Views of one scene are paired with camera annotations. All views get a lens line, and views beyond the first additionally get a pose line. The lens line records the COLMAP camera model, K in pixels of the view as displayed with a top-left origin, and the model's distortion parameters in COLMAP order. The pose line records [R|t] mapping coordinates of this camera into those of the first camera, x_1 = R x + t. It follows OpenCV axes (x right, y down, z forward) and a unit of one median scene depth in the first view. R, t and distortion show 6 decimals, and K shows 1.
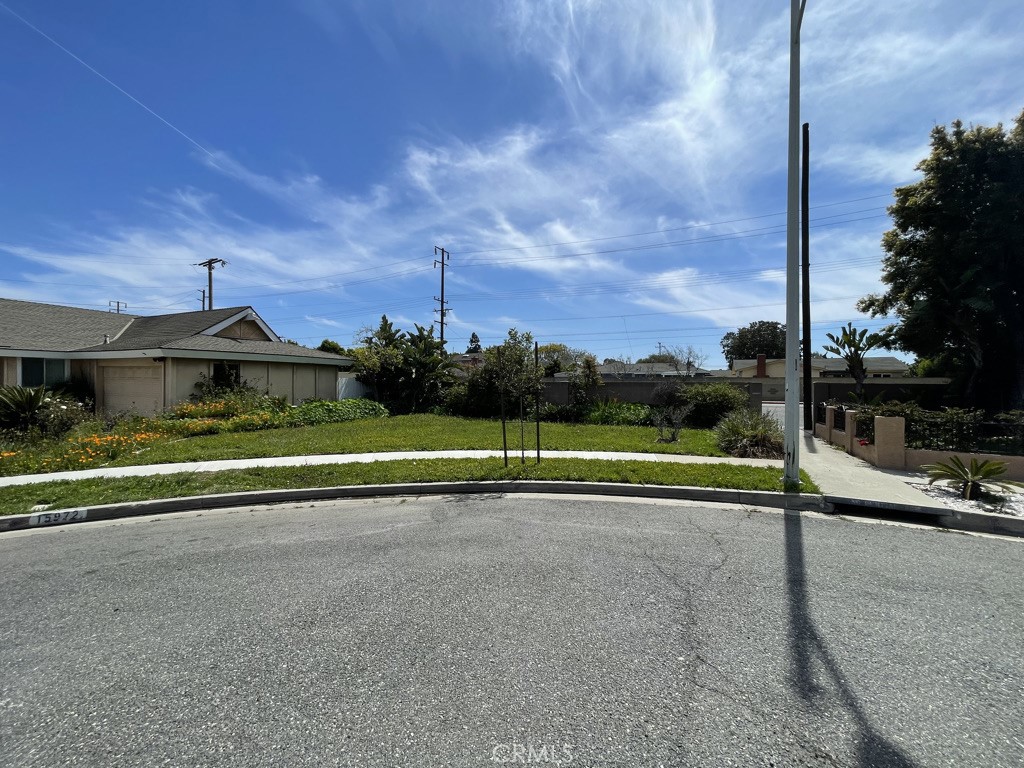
lens RADIAL K [[411.8, 0, 509.8], [0, 411.8, 383.0], [0, 0, 1]] dist [-0.000142, 0.000281]
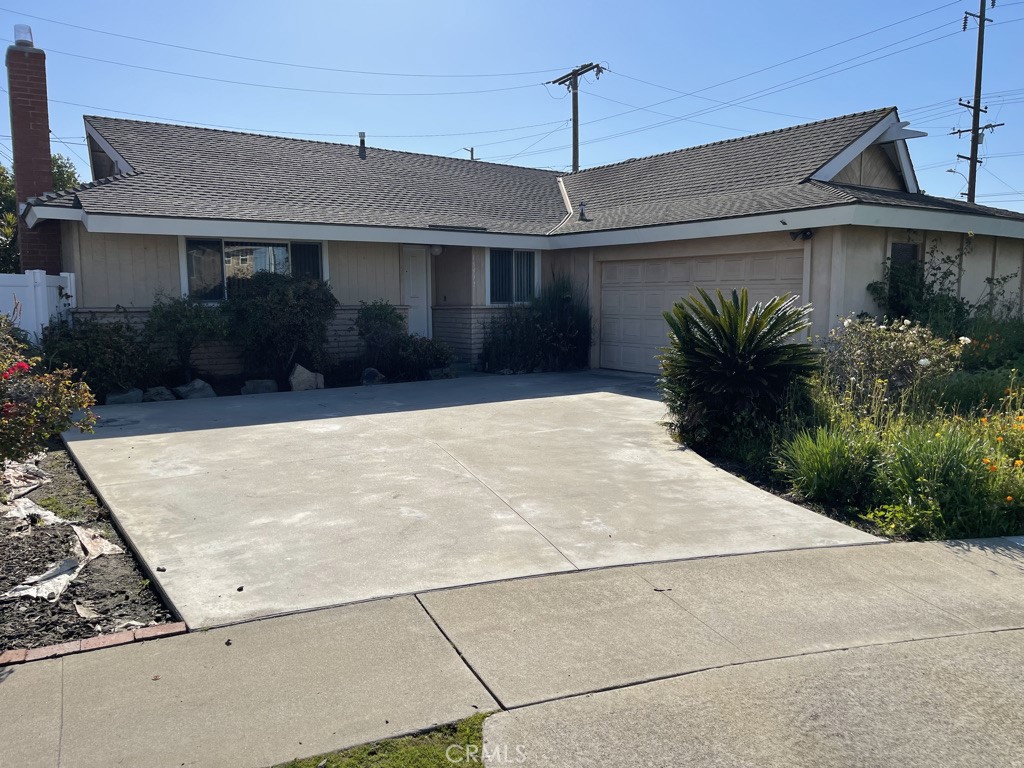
lens RADIAL K [[774.9, 0, 515.4], [0, 774.9, 386.8], [0, 0, 1]] dist [0.059129, -0.083613]
pose [[0.869705, 0.046842, -0.491344, -0.617165], [0.005443, 0.994516, 0.104447, 0.013976], [0.493541, -0.093512, 0.864680, 0.095619]]
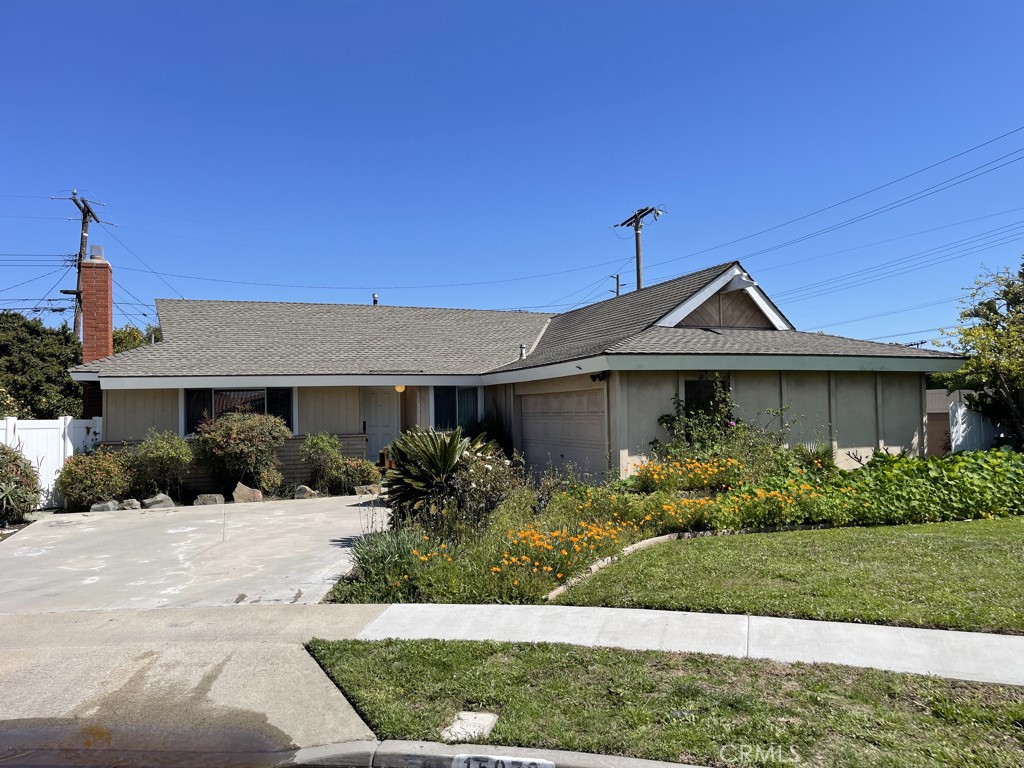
lens RADIAL K [[774.9, 0, 510.6], [0, 774.9, 384.3], [0, 0, 1]] dist [0.059129, -0.083613]
pose [[0.717229, -0.049285, -0.695093, -0.206537], [0.019241, 0.998516, -0.050945, 0.001452], [0.696572, 0.023165, 0.717113, 0.172567]]
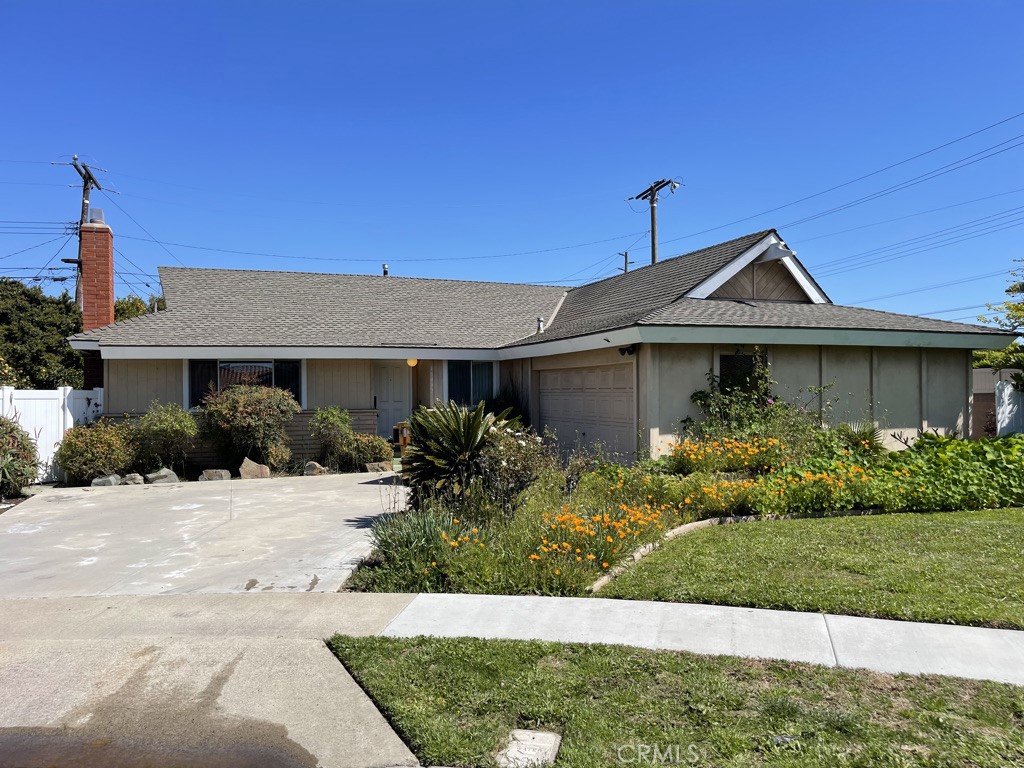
lens RADIAL K [[774.9, 0, 506.8], [0, 774.9, 388.3], [0, 0, 1]] dist [0.059129, -0.083613]
pose [[0.711592, -0.019077, -0.702334, -0.257912], [0.008382, 0.999791, -0.018664, 0.005035], [0.702543, 0.007394, 0.711603, 0.194188]]
